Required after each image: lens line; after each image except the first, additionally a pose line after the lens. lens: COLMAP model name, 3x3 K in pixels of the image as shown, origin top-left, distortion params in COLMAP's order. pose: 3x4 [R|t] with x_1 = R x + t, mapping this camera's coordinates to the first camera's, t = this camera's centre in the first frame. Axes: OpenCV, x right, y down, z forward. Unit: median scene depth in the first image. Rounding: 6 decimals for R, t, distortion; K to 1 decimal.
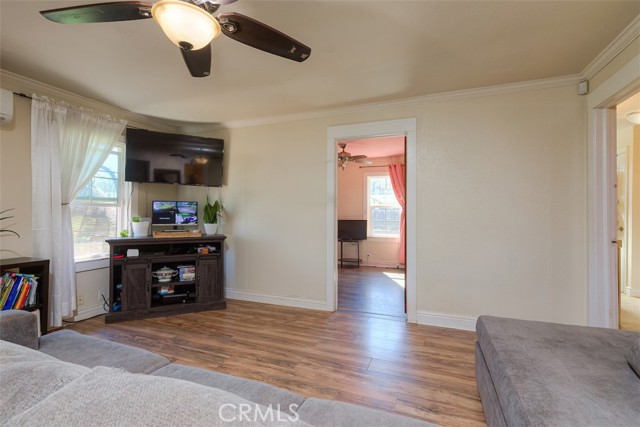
lens RADIAL K [[292.2, 0, 320.8], [0, 292.2, 211.3], [0, 0, 1]] dist [0.011141, 0.001243]
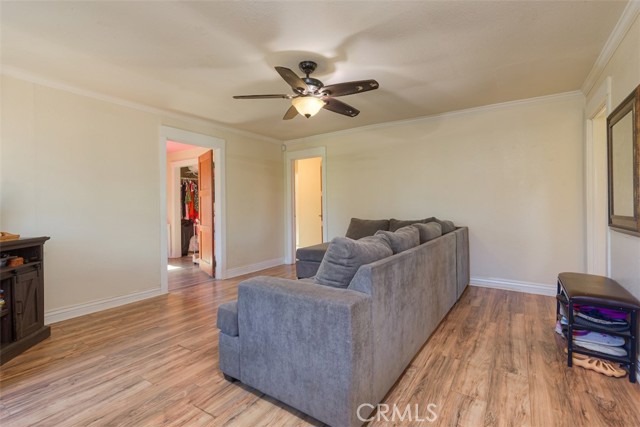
lens RADIAL K [[292.2, 0, 317.0], [0, 292.2, 211.3], [0, 0, 1]] dist [0.011141, 0.001243]
pose [[0.224714, -0.018424, 0.974251, -0.986756], [0.002748, 0.999829, 0.018274, 0.011032], [-0.974421, -0.001429, 0.224726, 0.207151]]
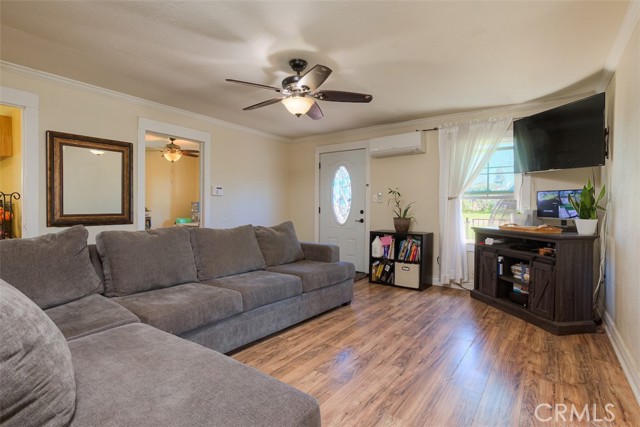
lens RADIAL K [[323.0, 0, 323.5], [0, 323.0, 211.4], [0, 0, 1]] dist [-0.000674, 0.000629]
pose [[-0.239346, 0.008396, -0.970898, 0.648718], [-0.006955, 0.999922, 0.010361, 0.023697], [0.970909, 0.009233, -0.239269, 0.697180]]
